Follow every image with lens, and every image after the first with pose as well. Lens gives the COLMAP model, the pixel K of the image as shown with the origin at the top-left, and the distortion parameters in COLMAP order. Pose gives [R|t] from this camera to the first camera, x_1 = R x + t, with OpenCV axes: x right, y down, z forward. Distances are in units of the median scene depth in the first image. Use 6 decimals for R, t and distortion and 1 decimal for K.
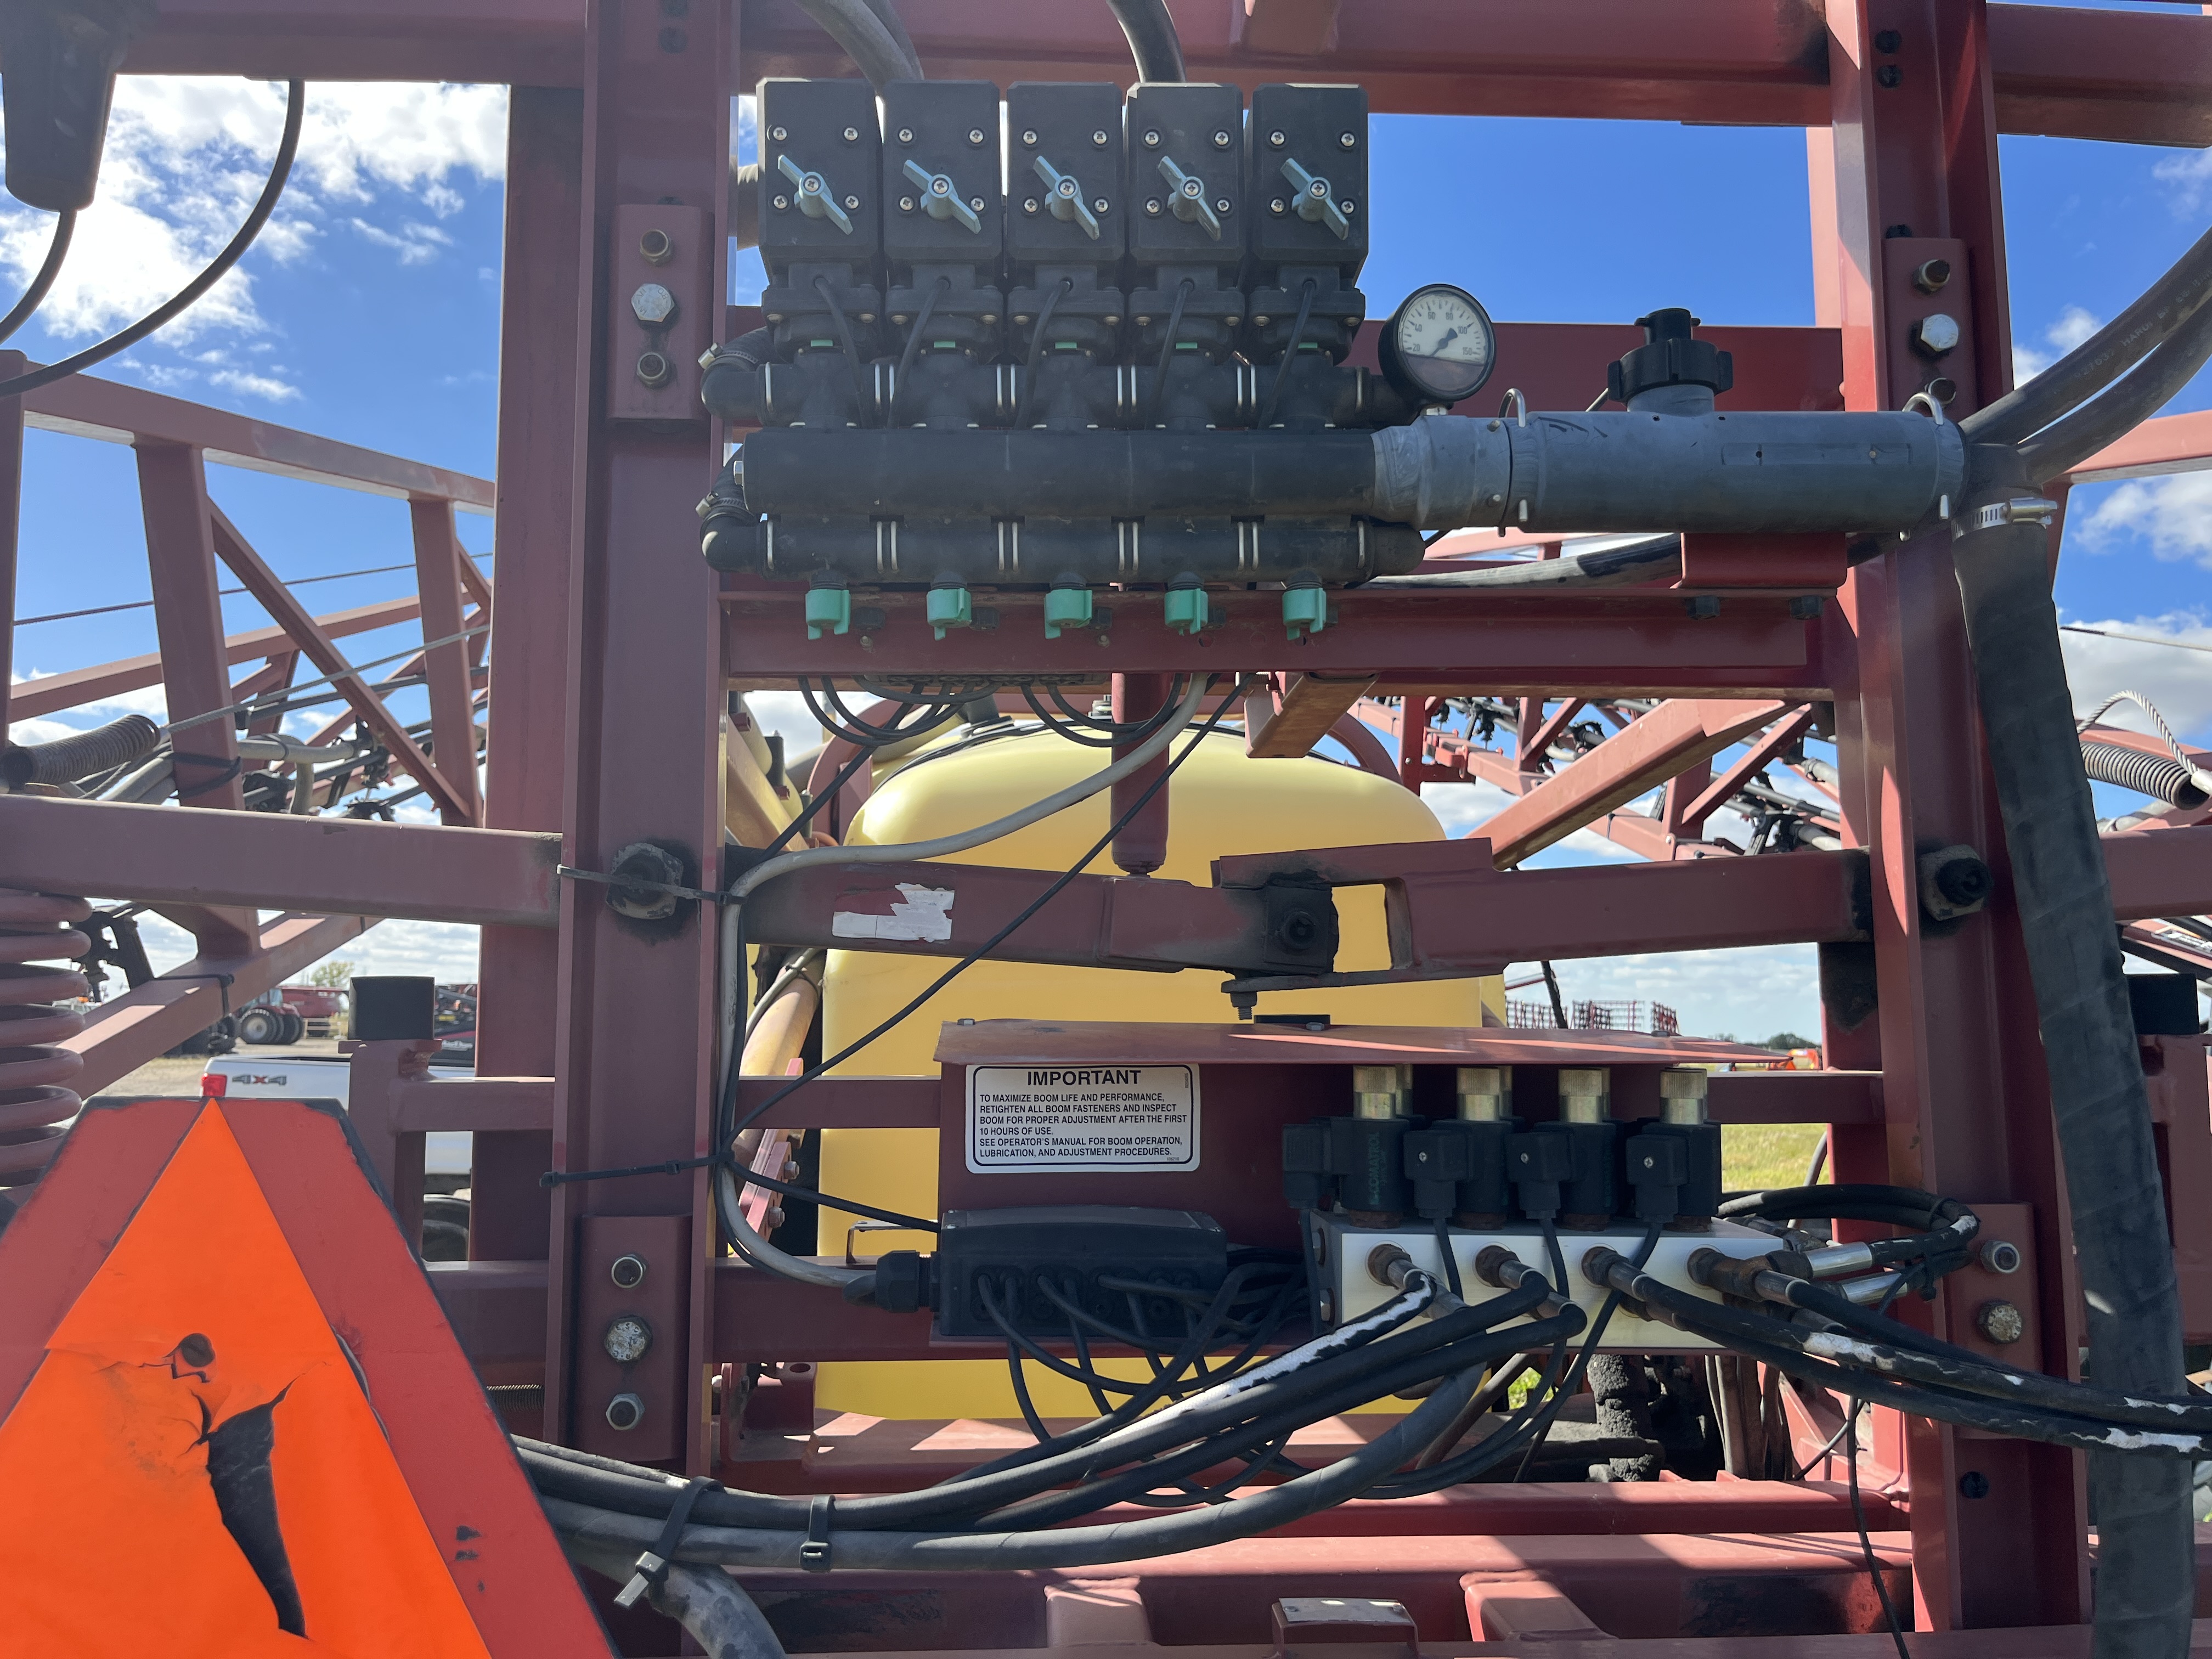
lens RADIAL K [[1687.1, 0, 1098.3], [0, 1687.1, 842.4], [0, 0, 1]] dist [0.040813, -0.068465]
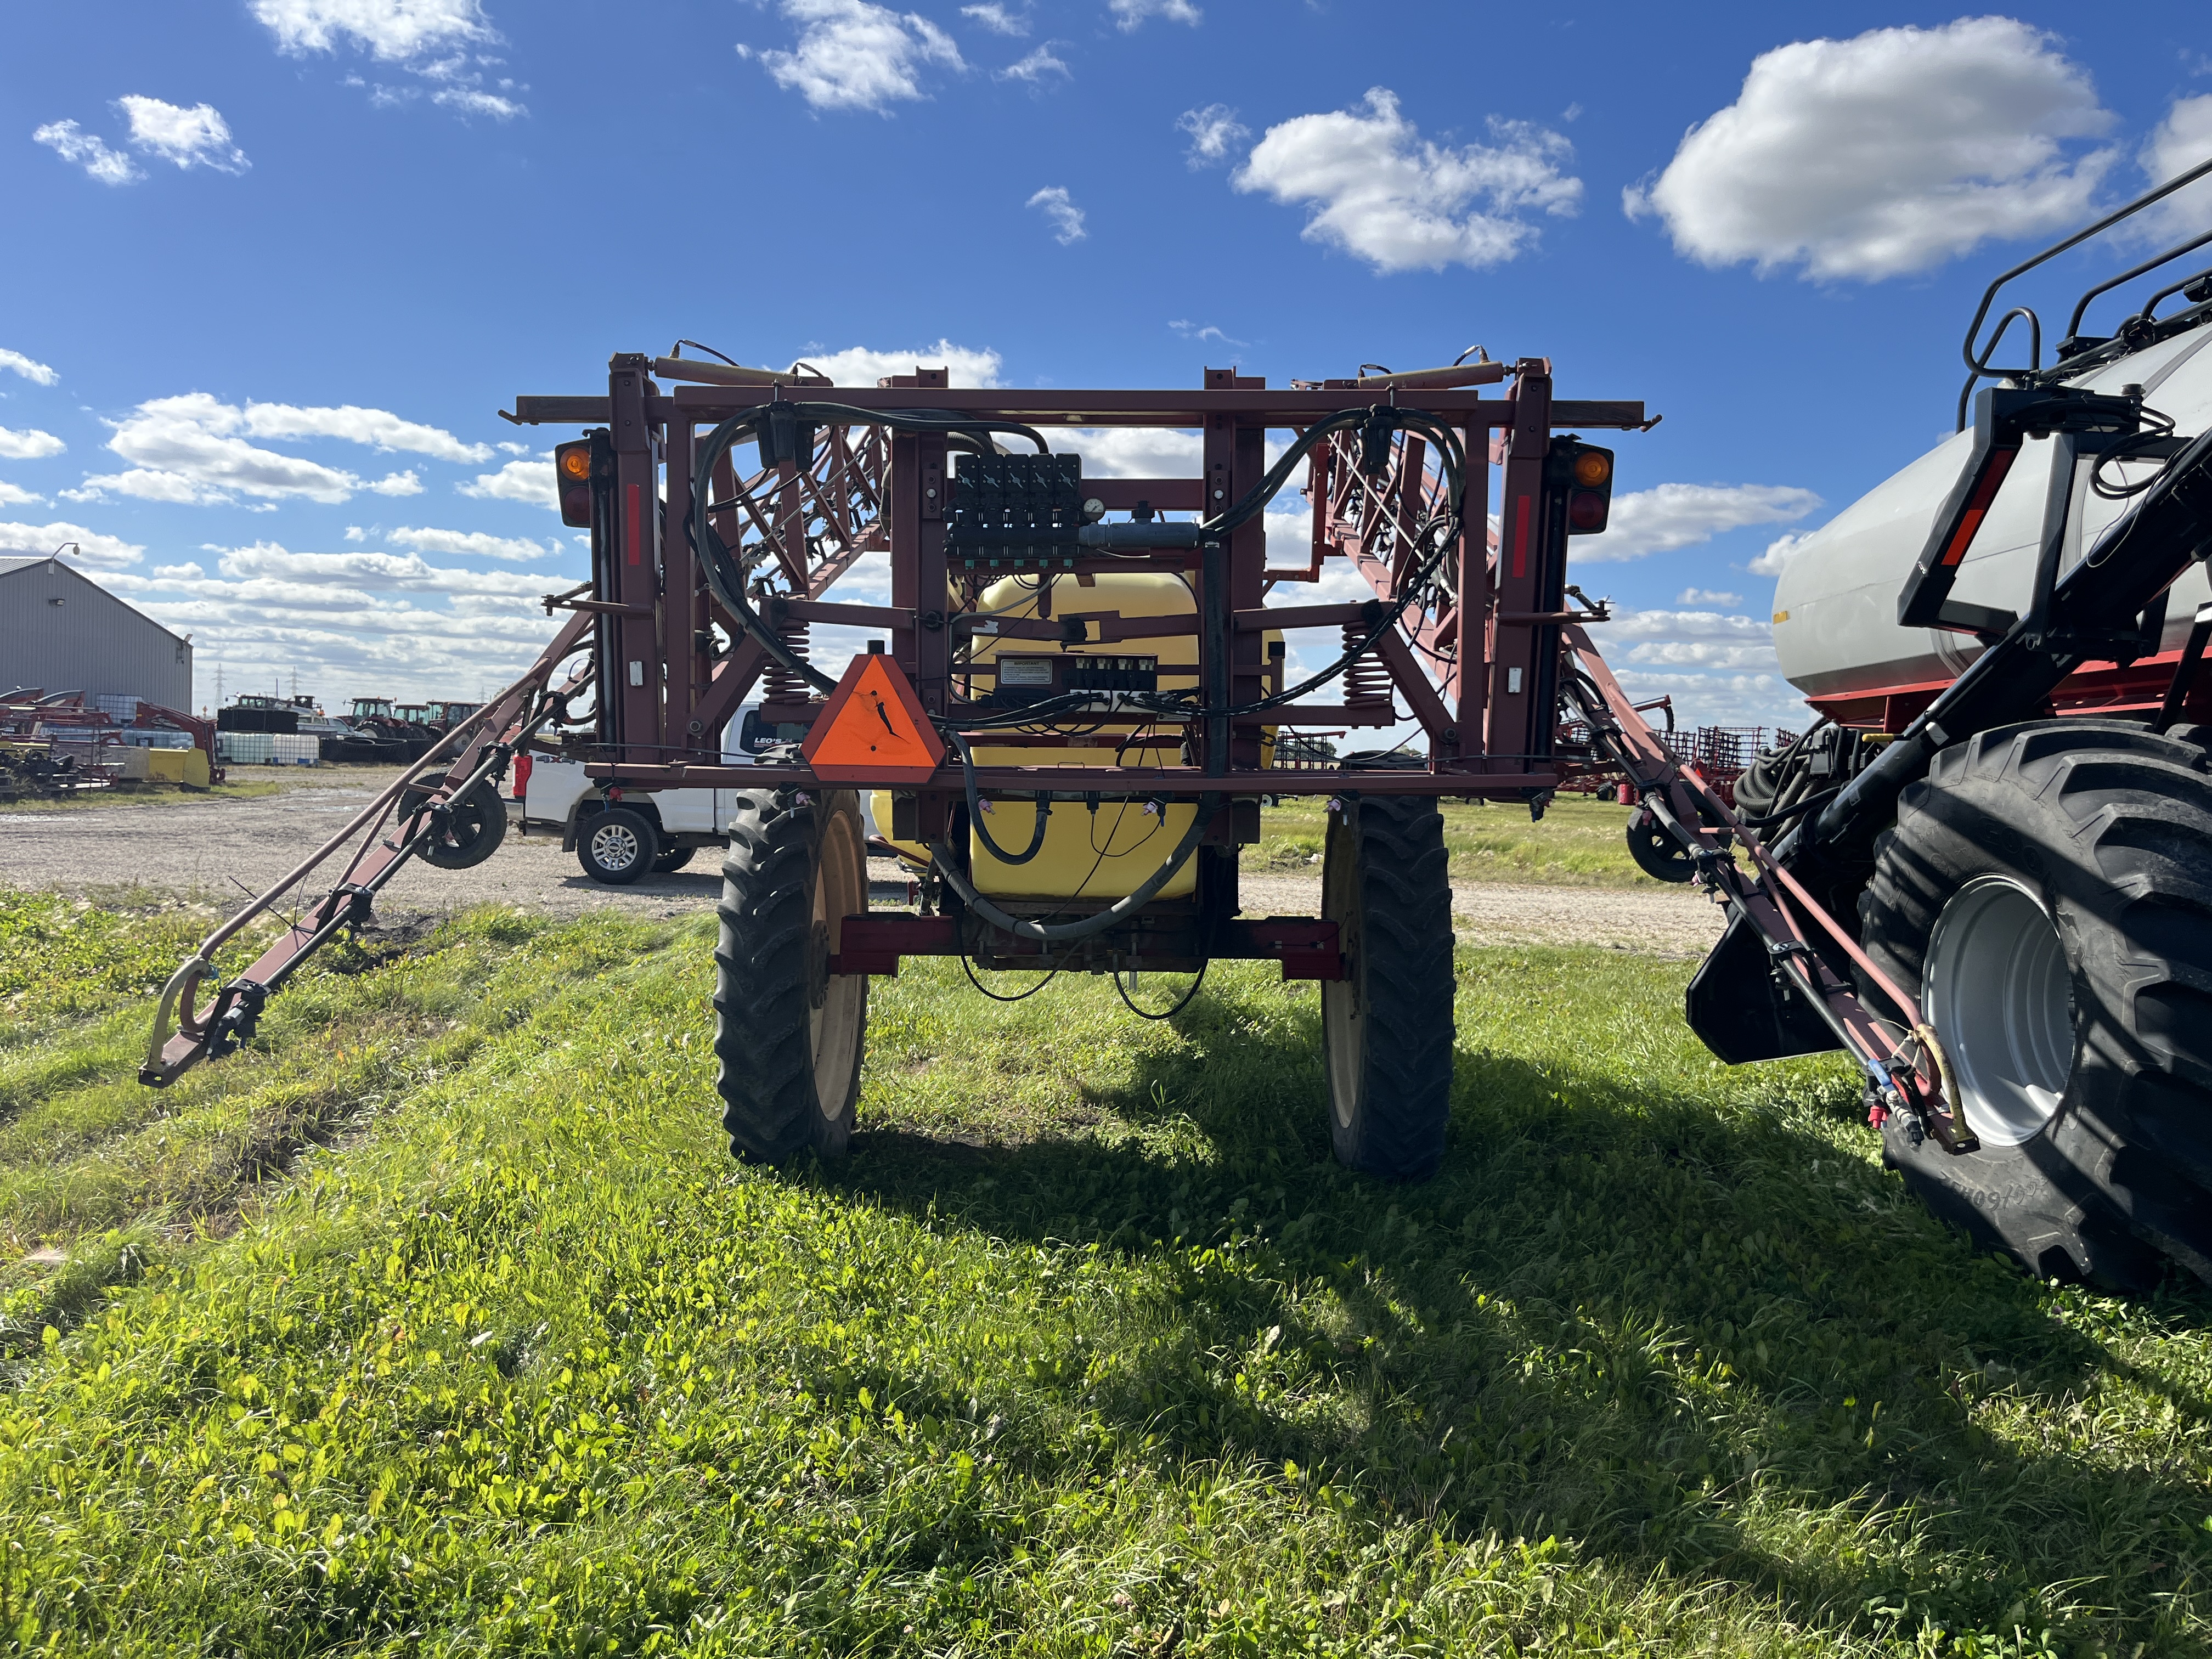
lens RADIAL K [[1687.1, 0, 1116.1], [0, 1687.1, 819.1], [0, 0, 1]] dist [0.040813, -0.068465]
pose [[0.994831, 0.022534, -0.099010, 0.670143], [-0.005672, 0.985874, 0.167392, -0.204569], [0.101384, -0.165965, 0.980906, -3.400095]]
